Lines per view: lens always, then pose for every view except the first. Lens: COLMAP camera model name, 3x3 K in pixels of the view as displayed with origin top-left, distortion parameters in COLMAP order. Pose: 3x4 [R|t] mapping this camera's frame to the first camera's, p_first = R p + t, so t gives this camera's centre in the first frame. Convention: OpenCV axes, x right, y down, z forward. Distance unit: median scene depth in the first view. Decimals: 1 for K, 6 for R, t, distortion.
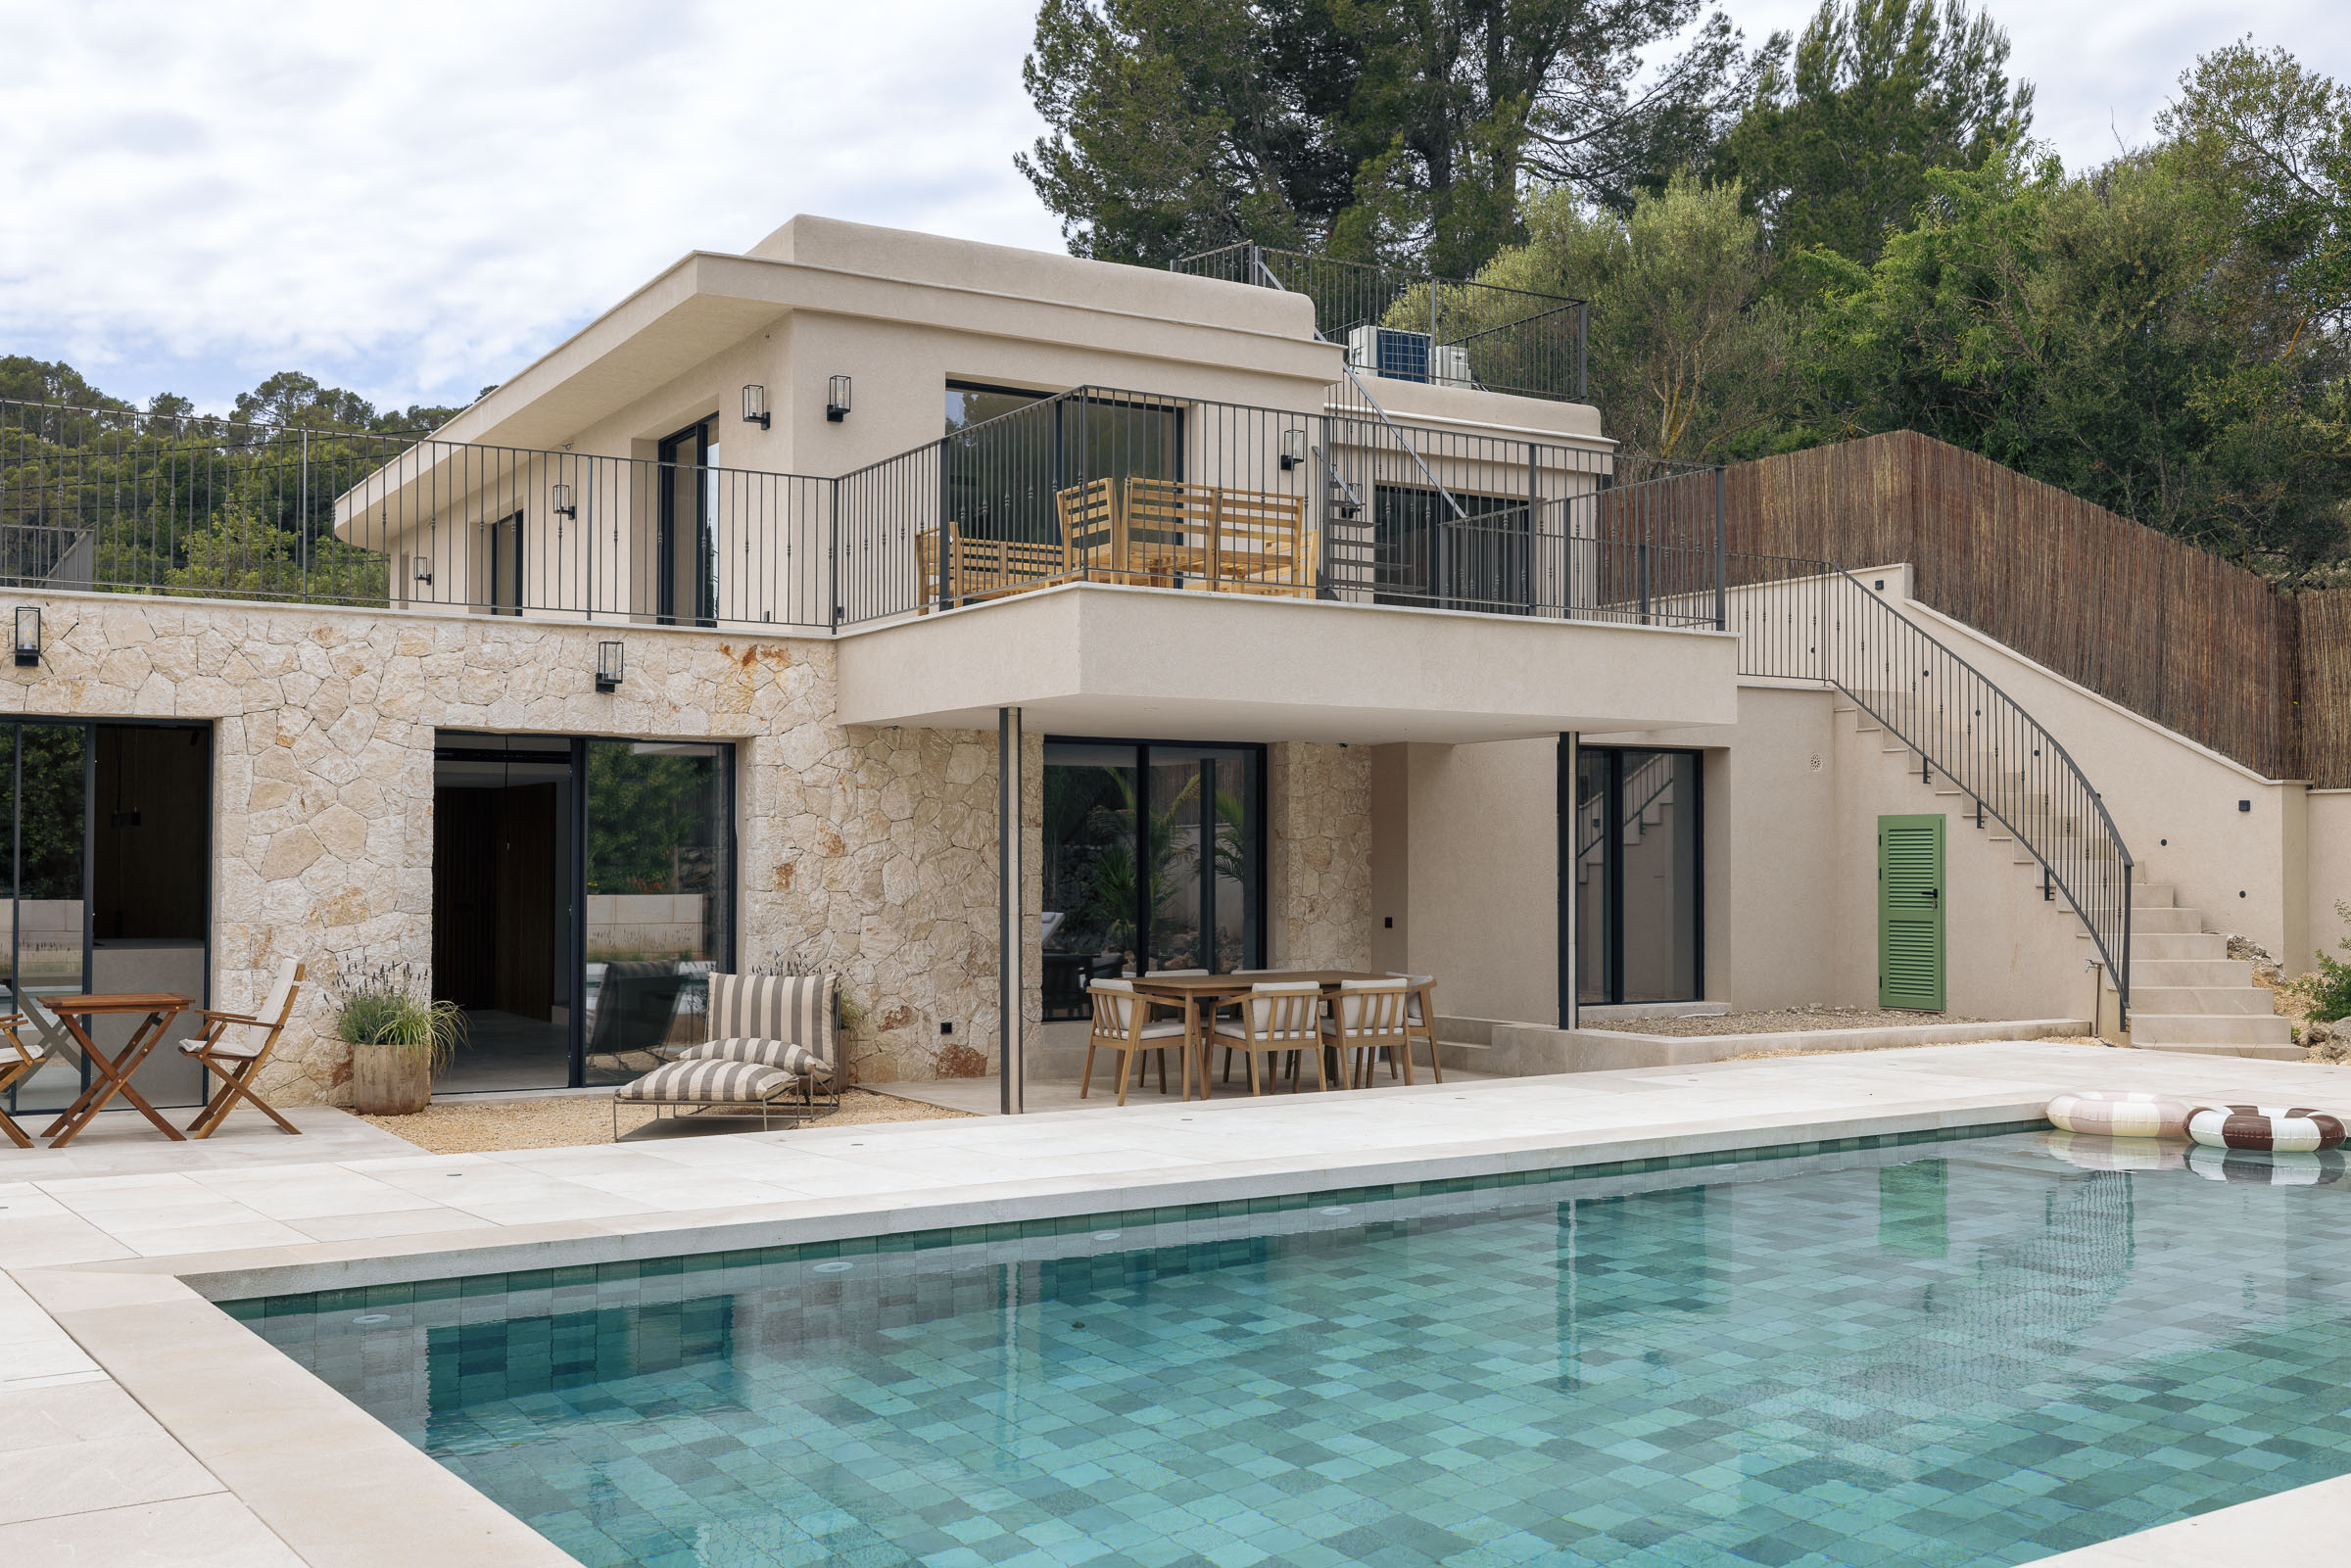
lens RADIAL K [[2172.1, 0, 1174.1], [0, 2172.1, 791.7], [0, 0, 1]] dist [-0.039831, 0.000000]
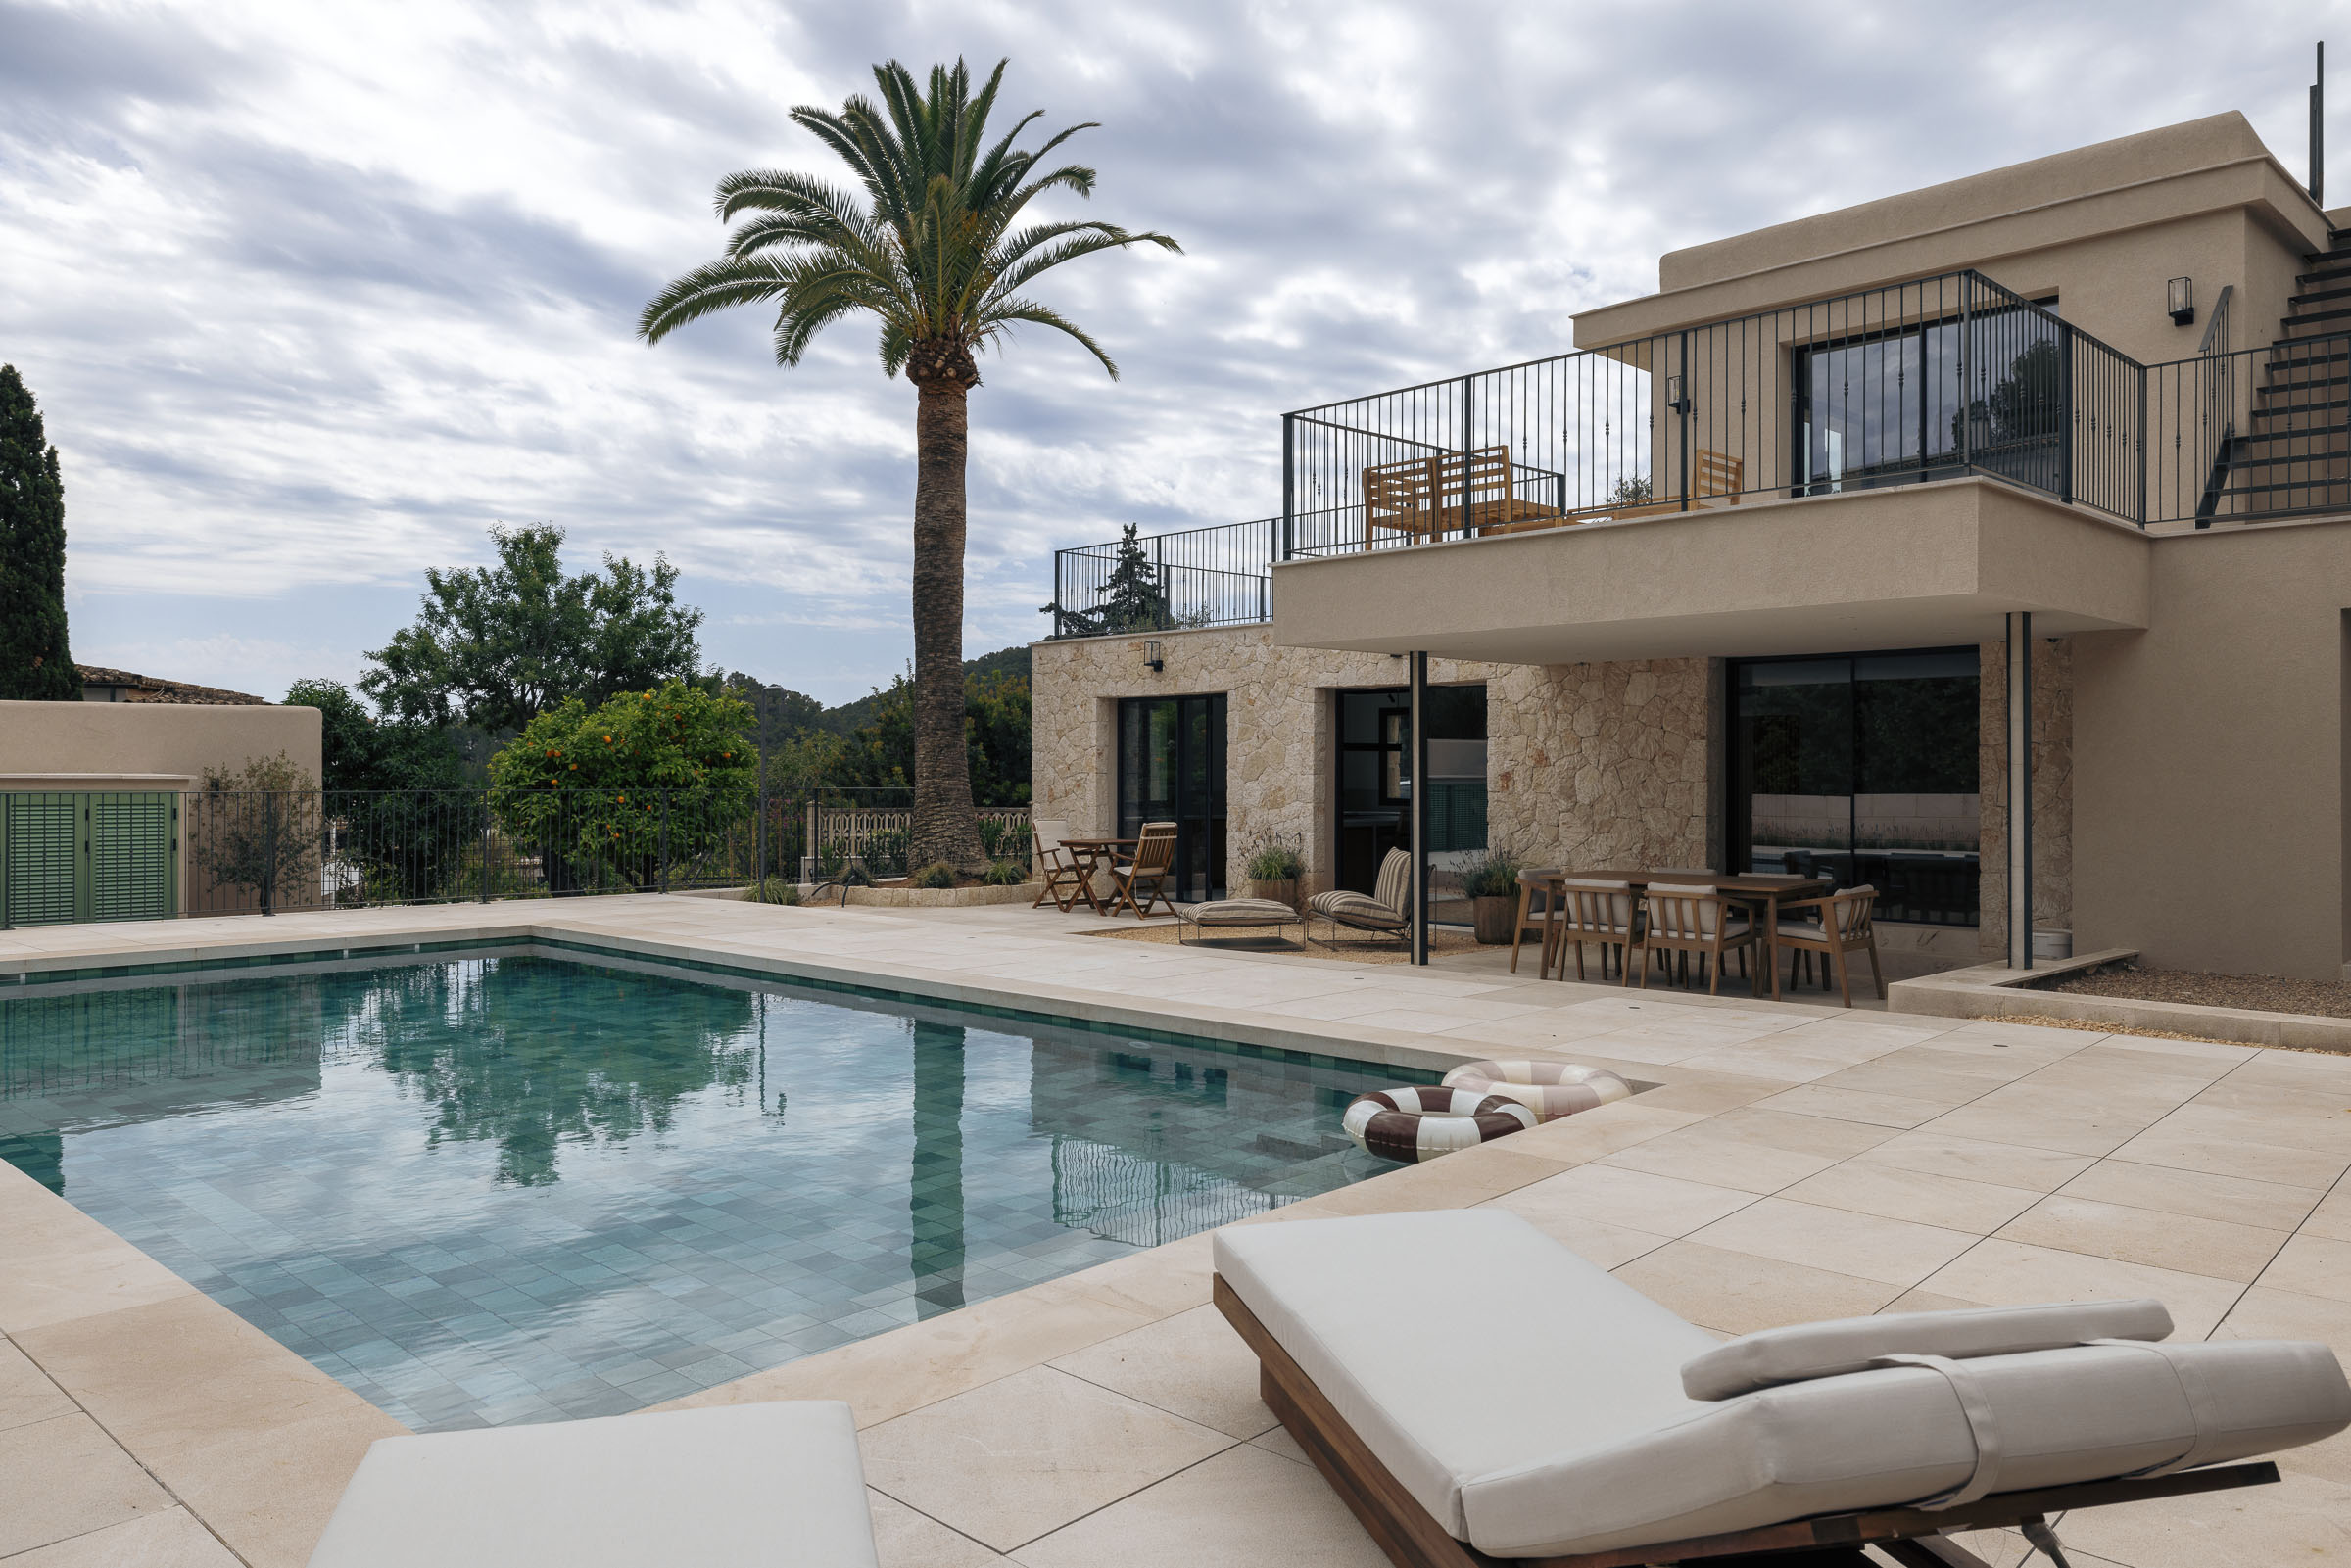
lens RADIAL K [[1569.8, 0, 1168.2], [0, 1569.8, 787.5], [0, 0, 1]] dist [-0.004879, -0.004073]
pose [[0.245049, 0.008259, -0.969476, 0.710260], [0.031852, 0.999355, 0.016564, 0.019823], [0.968987, -0.034939, 0.244628, 0.552974]]
